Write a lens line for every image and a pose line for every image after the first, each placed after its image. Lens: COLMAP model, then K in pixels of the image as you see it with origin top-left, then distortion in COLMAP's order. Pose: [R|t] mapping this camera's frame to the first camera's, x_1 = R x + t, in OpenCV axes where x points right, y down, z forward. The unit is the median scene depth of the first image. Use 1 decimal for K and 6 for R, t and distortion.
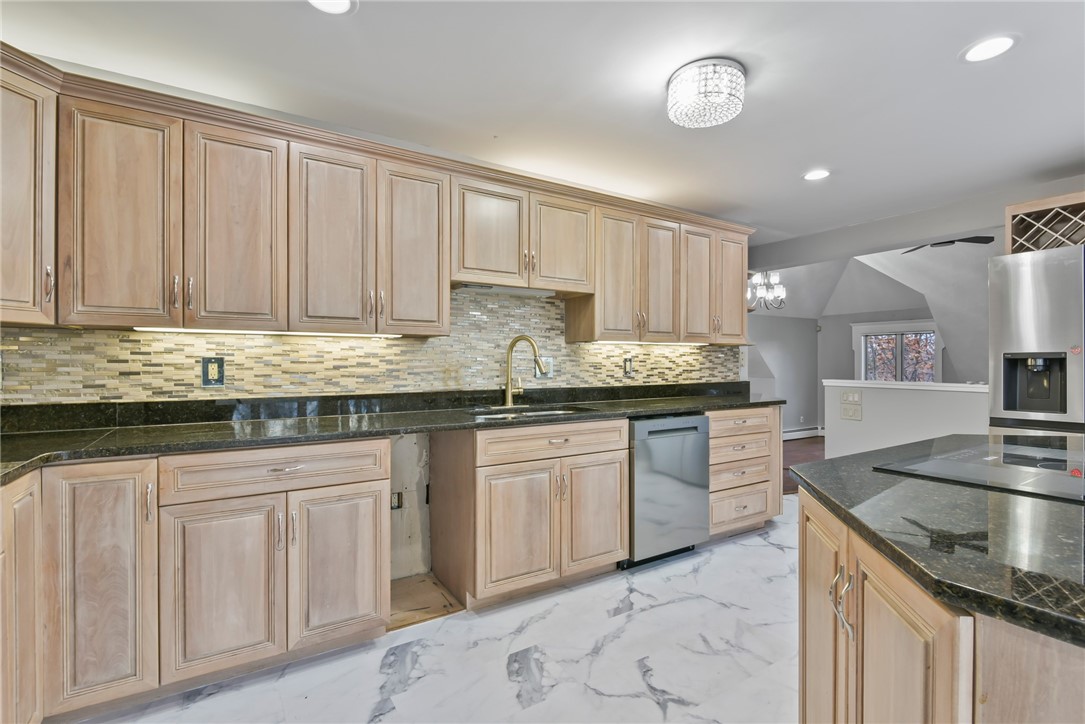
lens RADIAL K [[502.3, 0, 533.3], [0, 502.3, 365.5], [0, 0, 1]] dist [-0.012705, -0.003254]
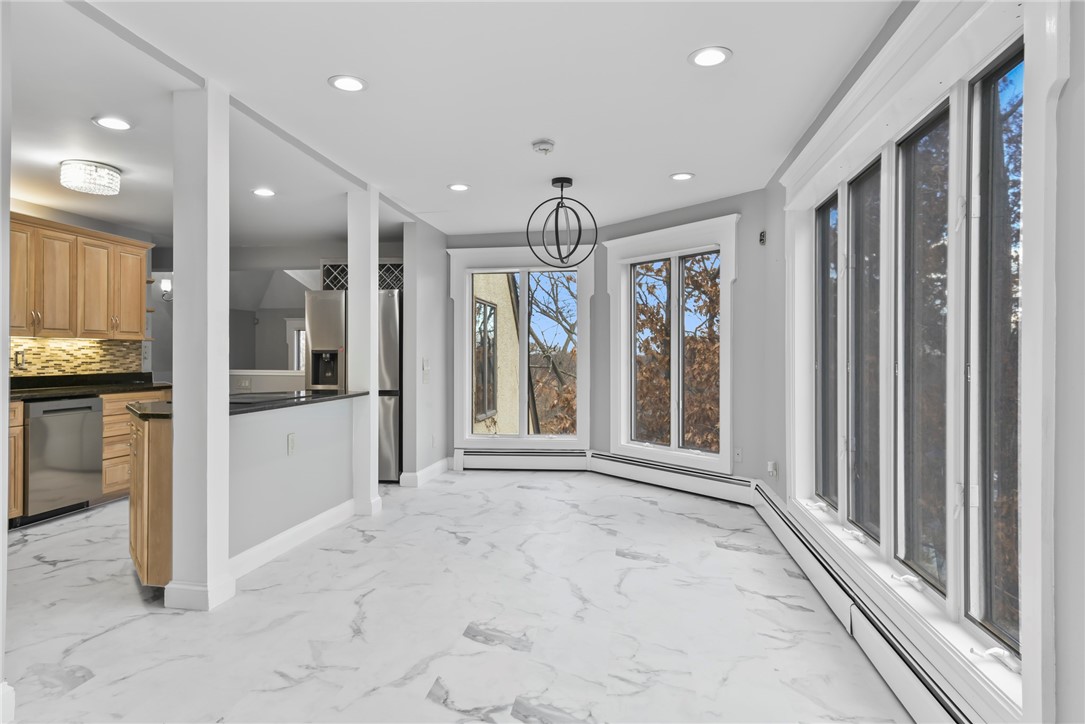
lens RADIAL K [[673.6, 0, 539.4], [0, 673.6, 354.6], [0, 0, 1]] dist [0.037651, -0.007177]
pose [[0.656497, 0.004203, 0.754317, -0.200297], [0.000636, 0.999981, -0.006125, 0.002762], [-0.754328, 0.004501, 0.656482, -0.851046]]
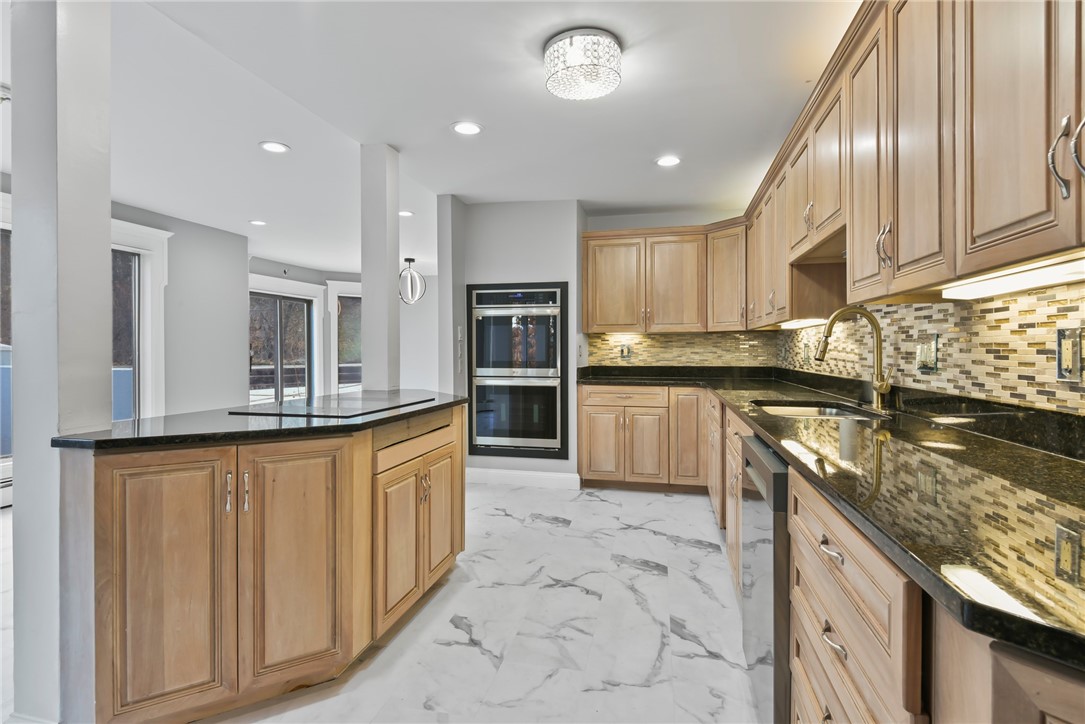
lens RADIAL K [[546.6, 0, 540.3], [0, 546.6, 354.5], [0, 0, 1]] dist [0.000307, -0.000132]
pose [[-0.708060, 0.012171, -0.706047, 0.709292], [0.004442, 0.999908, 0.012783, -0.003626], [0.706138, 0.005915, -0.708050, 1.046714]]
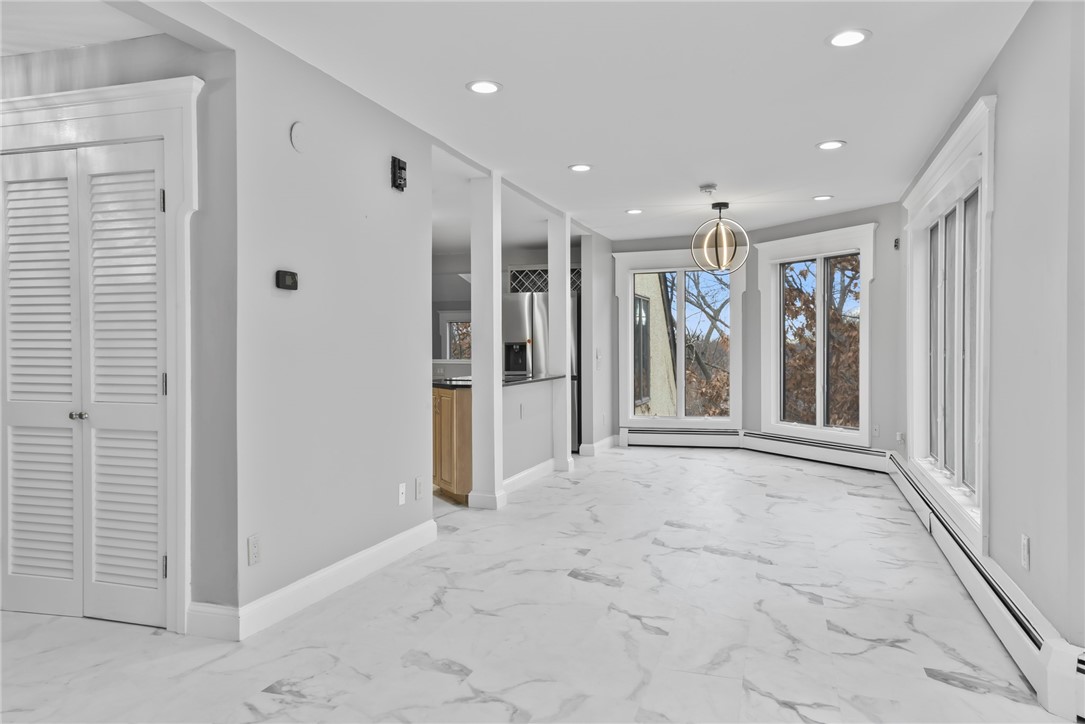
lens RADIAL K [[762.5, 0, 539.6], [0, 762.5, 355.4], [0, 0, 1]] dist [0.034289, 0.000448]
pose [[0.778466, -0.009701, 0.627612, -0.705151], [0.006094, 0.999950, 0.007896, 0.002138], [-0.627658, -0.002322, 0.778486, -1.202766]]
